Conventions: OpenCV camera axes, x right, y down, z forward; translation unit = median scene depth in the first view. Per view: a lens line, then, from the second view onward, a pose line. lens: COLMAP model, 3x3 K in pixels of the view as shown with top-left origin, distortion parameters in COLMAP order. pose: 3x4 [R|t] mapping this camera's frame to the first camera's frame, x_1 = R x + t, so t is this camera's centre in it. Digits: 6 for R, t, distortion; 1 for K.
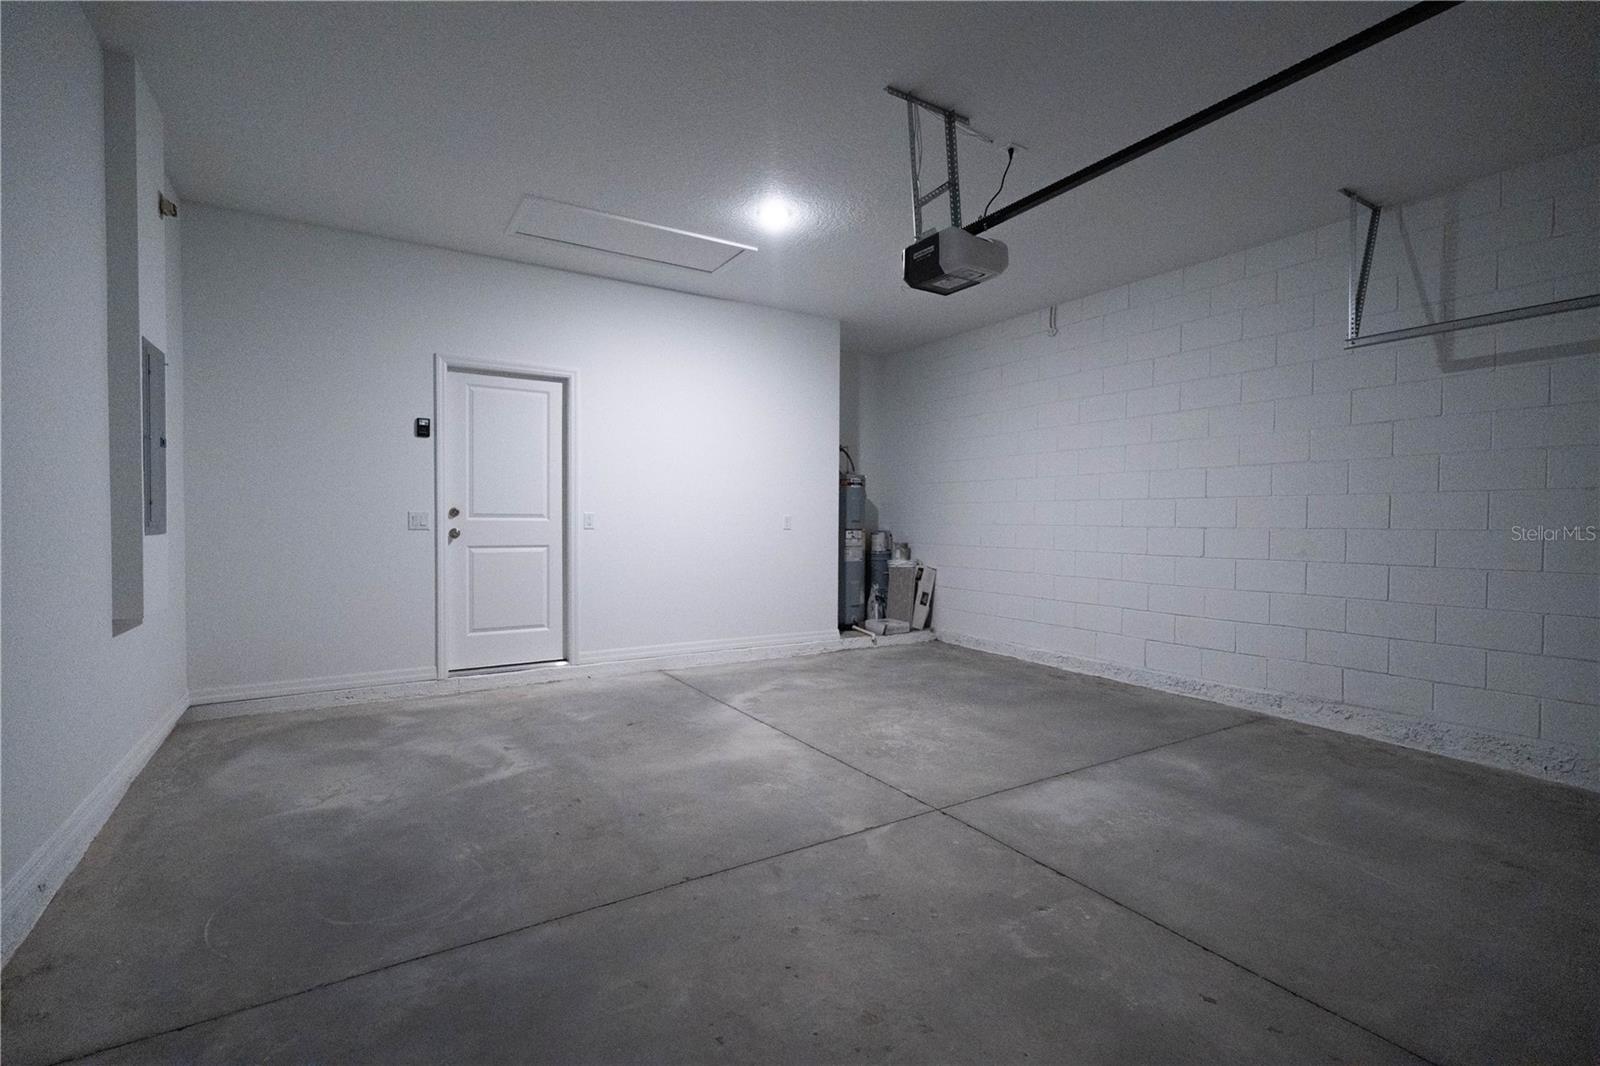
lens RADIAL K [[723.1, 0, 795.5], [0, 723.1, 532.3], [0, 0, 1]] dist [-0.006537, 0.000580]
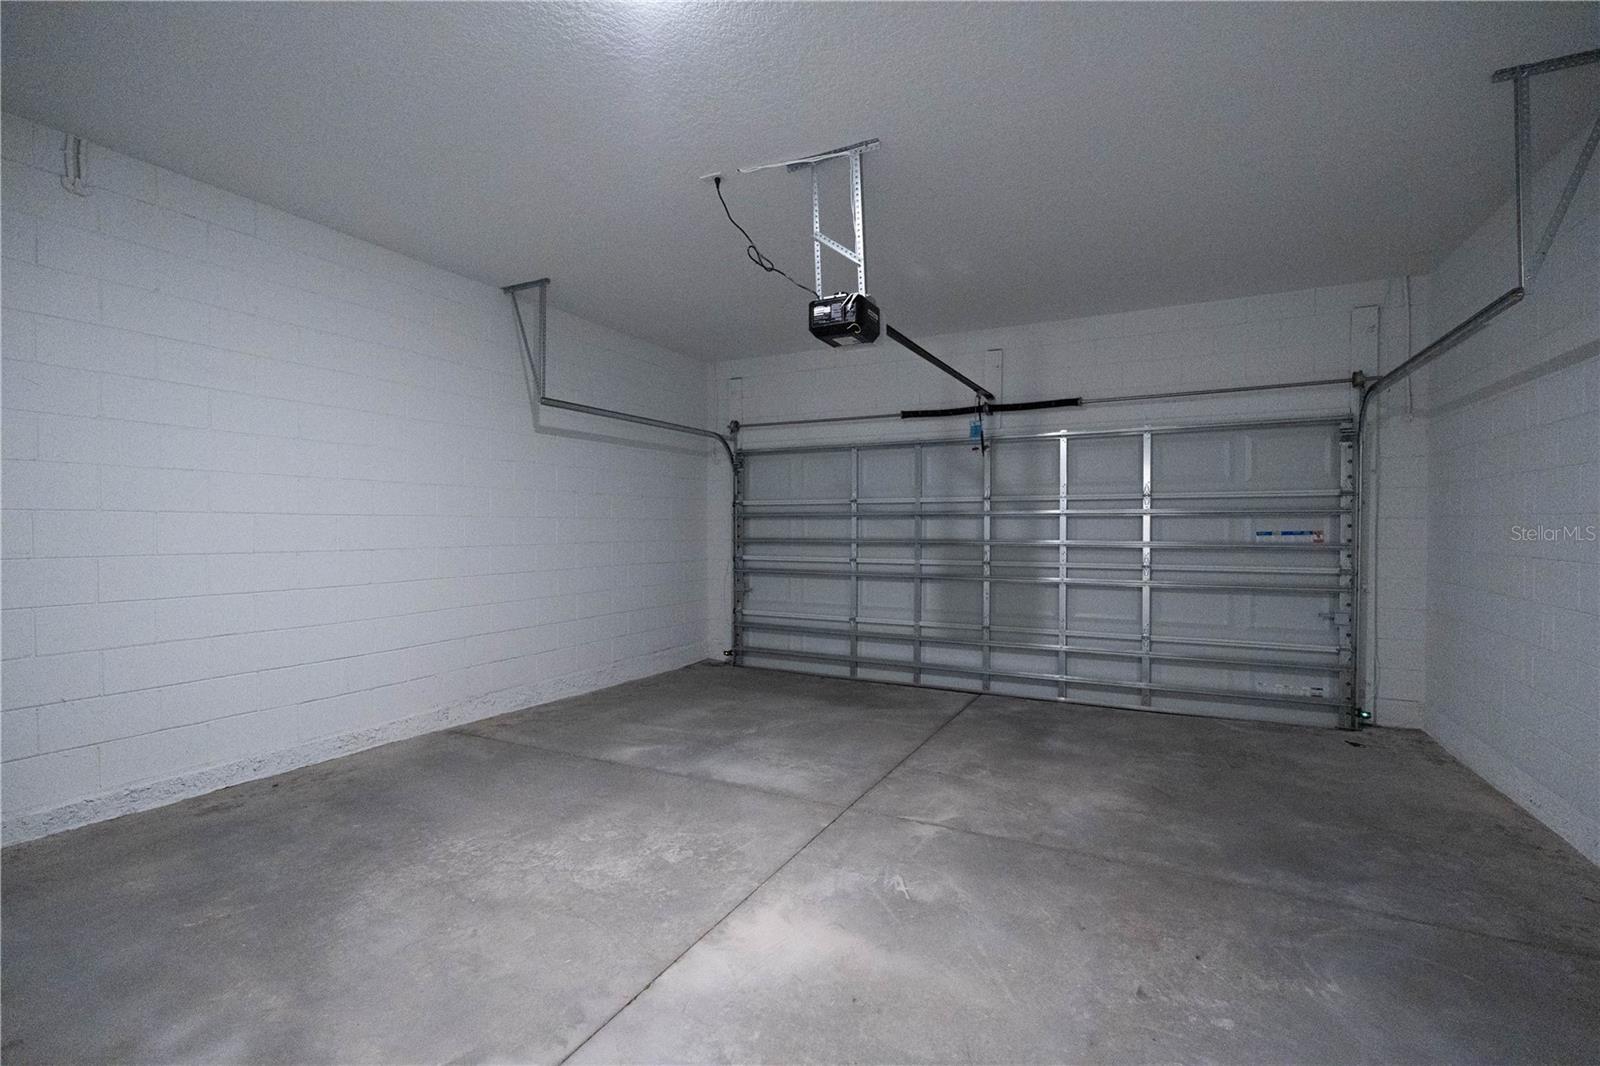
lens RADIAL K [[723.1, 0, 793.2], [0, 723.1, 525.2], [0, 0, 1]] dist [-0.006537, 0.000580]
pose [[-0.513686, -0.007568, 0.857945, -0.632724], [0.009792, 0.999844, 0.014683, -0.062593], [-0.857922, 0.015943, -0.513532, 1.449448]]
